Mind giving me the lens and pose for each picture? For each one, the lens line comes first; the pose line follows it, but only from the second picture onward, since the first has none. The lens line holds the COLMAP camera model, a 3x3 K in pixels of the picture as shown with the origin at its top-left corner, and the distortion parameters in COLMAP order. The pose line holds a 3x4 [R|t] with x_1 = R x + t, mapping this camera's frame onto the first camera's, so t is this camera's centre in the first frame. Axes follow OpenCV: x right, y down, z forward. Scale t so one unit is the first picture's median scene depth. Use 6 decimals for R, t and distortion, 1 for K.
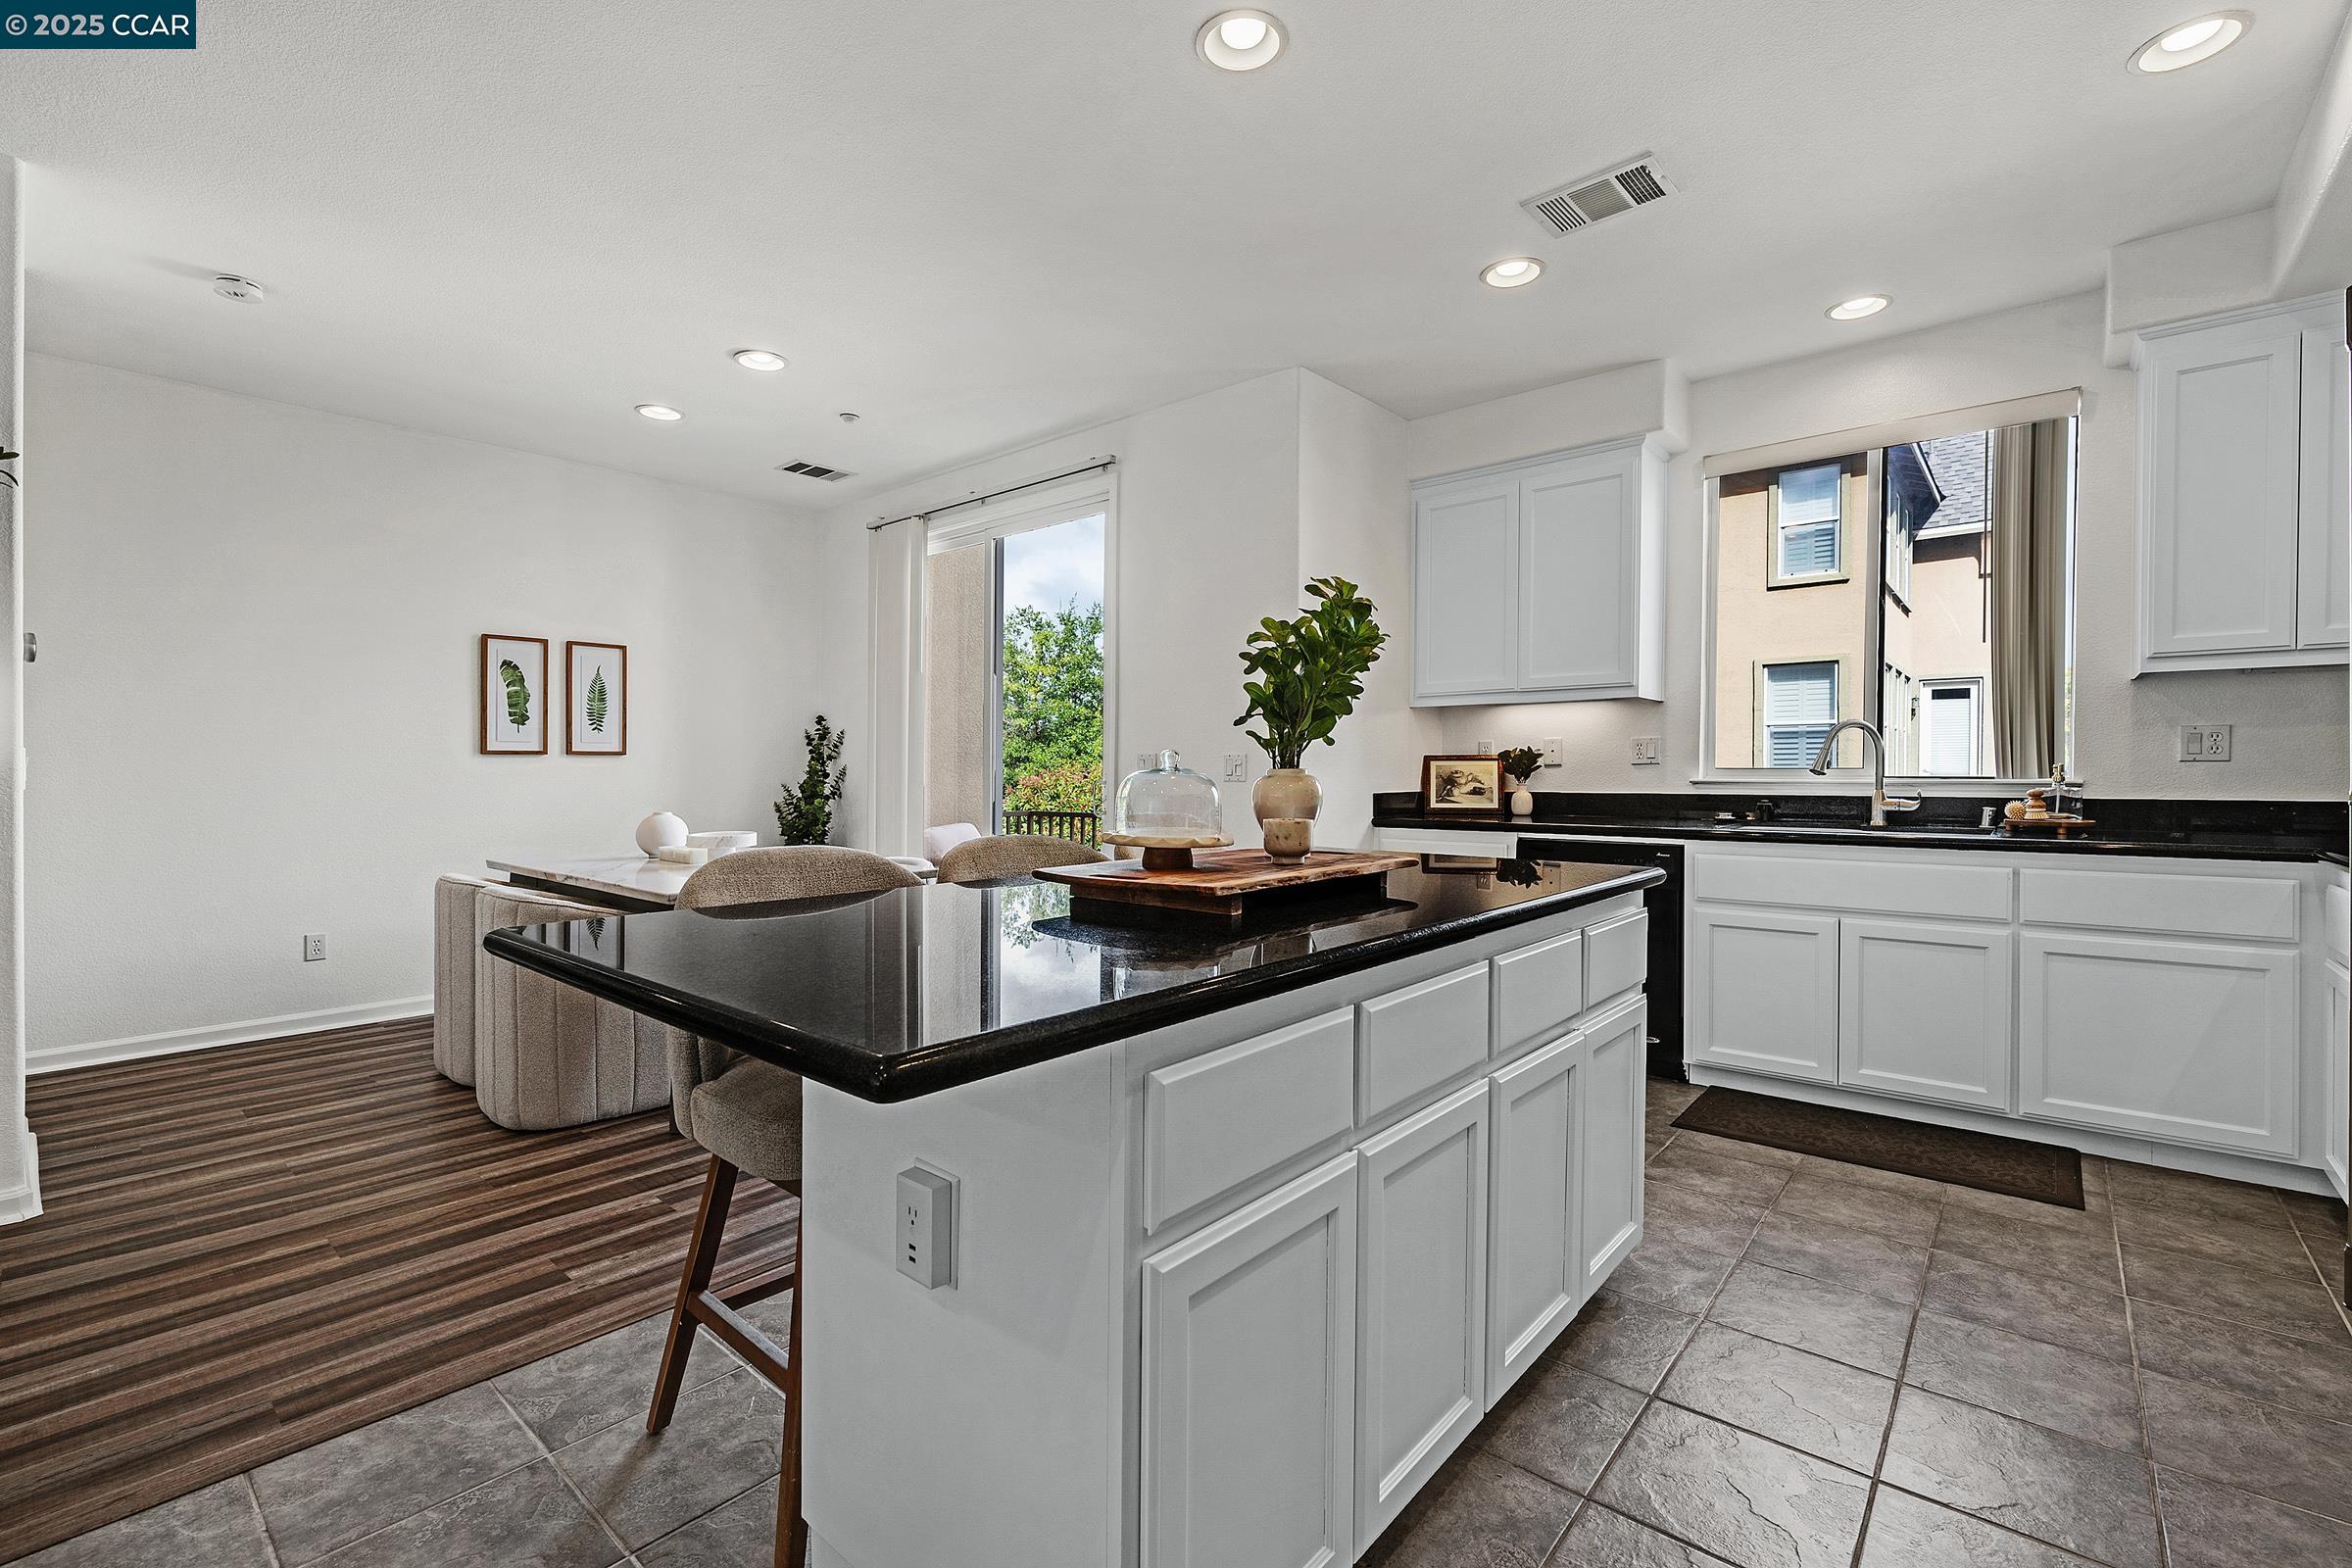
lens RADIAL K [[1014.7, 0, 1155.7], [0, 1014.7, 780.5], [0, 0, 1]] dist [-0.002959, -0.000236]
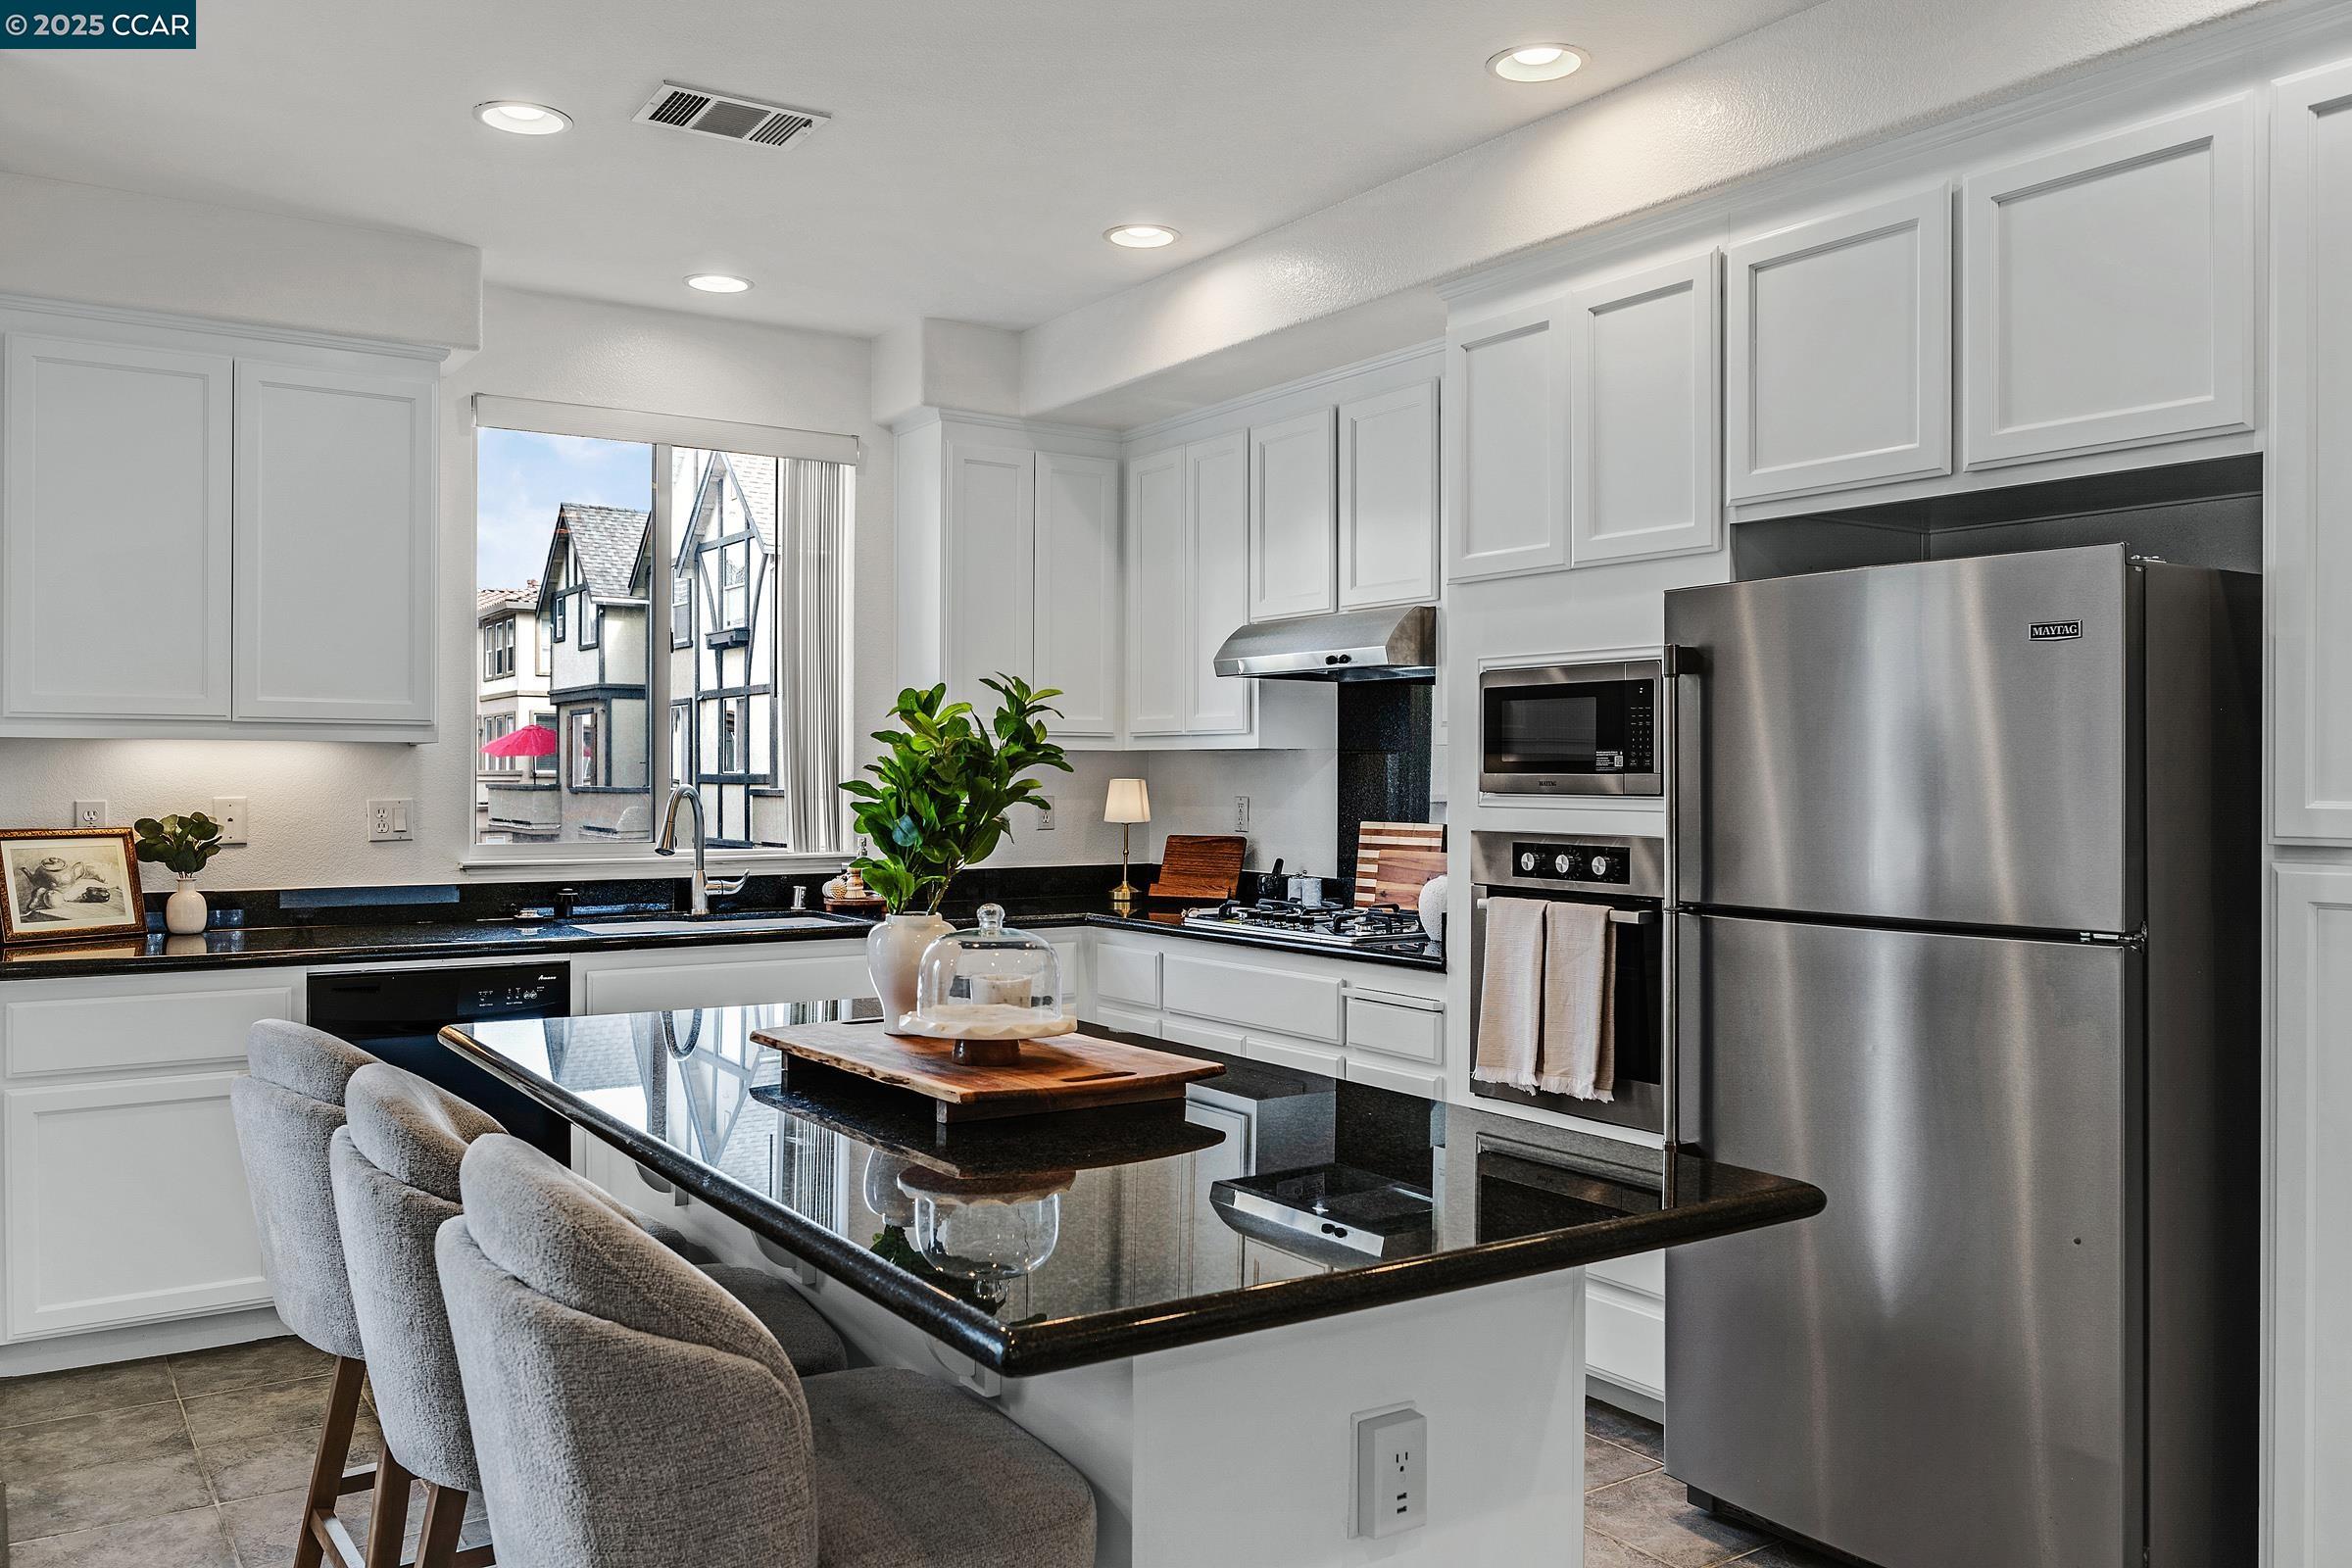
lens RADIAL K [[1855.7, 0, 1169.8], [0, 1855.7, 788.9], [0, 0, 1]] dist [-0.002969, 0.002179]
pose [[0.251082, -0.006034, 0.967947, -0.485222], [0.005721, 0.999972, 0.004750, -0.046671], [-0.967949, 0.004346, 0.251110, 0.199829]]
